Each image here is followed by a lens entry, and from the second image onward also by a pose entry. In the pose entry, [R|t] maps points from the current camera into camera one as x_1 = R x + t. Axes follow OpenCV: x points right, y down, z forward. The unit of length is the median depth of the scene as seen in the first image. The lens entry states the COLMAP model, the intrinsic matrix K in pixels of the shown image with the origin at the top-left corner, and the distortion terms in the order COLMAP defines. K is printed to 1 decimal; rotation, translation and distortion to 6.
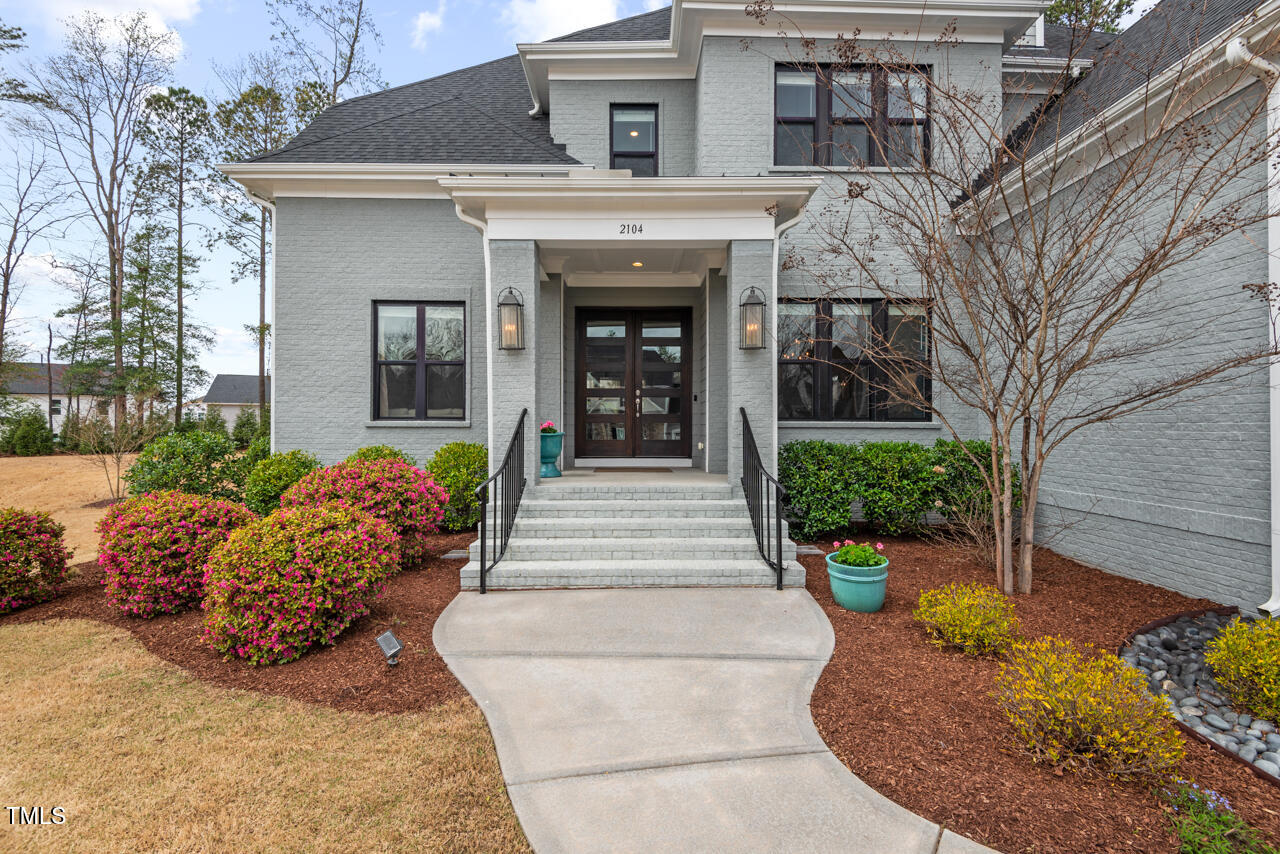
lens RADIAL K [[586.1, 0, 648.6], [0, 586.1, 424.9], [0, 0, 1]] dist [0.028120, -0.010523]
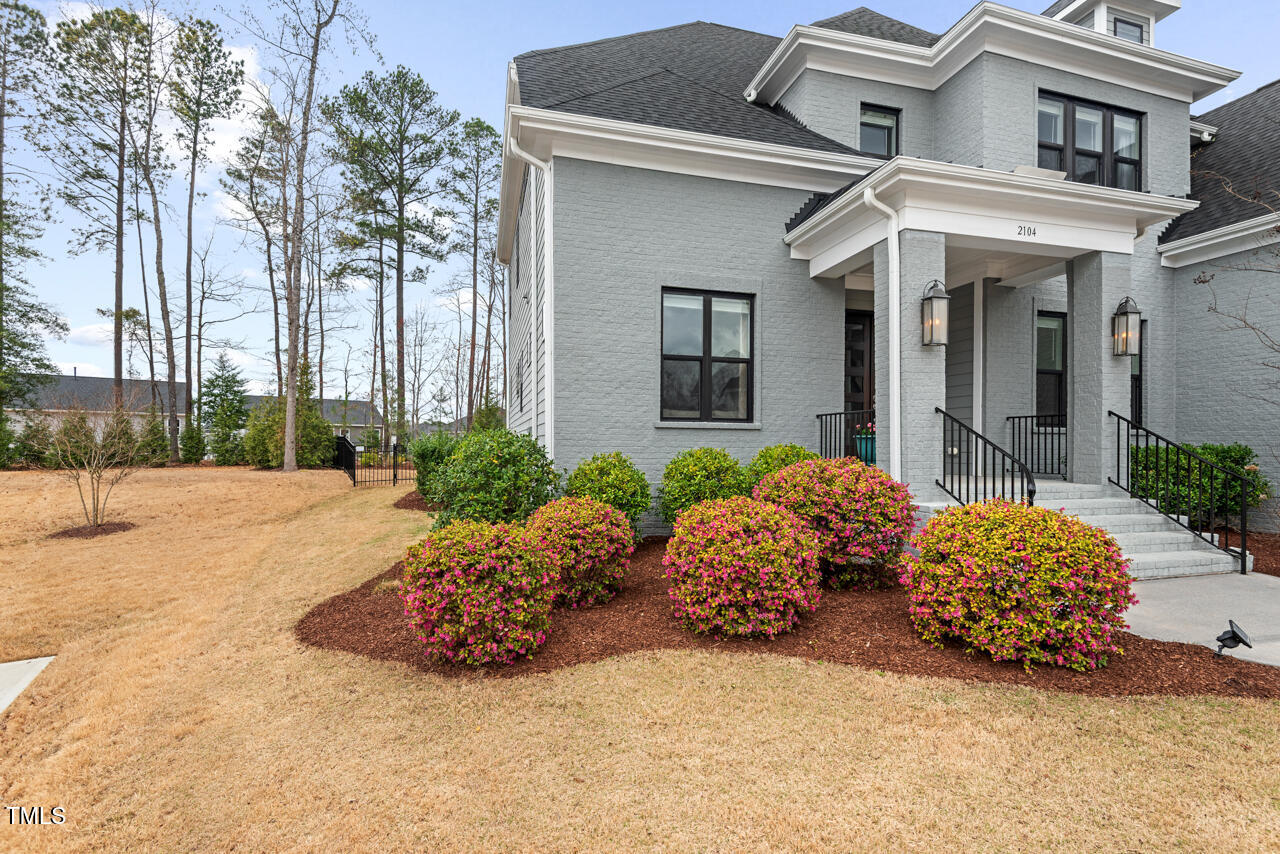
lens RADIAL K [[586.1, 0, 640.0], [0, 586.1, 457.5], [0, 0, 1]] dist [0.028120, -0.010523]
pose [[0.964956, 0.000472, 0.262413, -0.726288], [-0.006135, 0.999766, 0.020760, 0.028883], [-0.262341, -0.021643, 0.964732, 0.144253]]
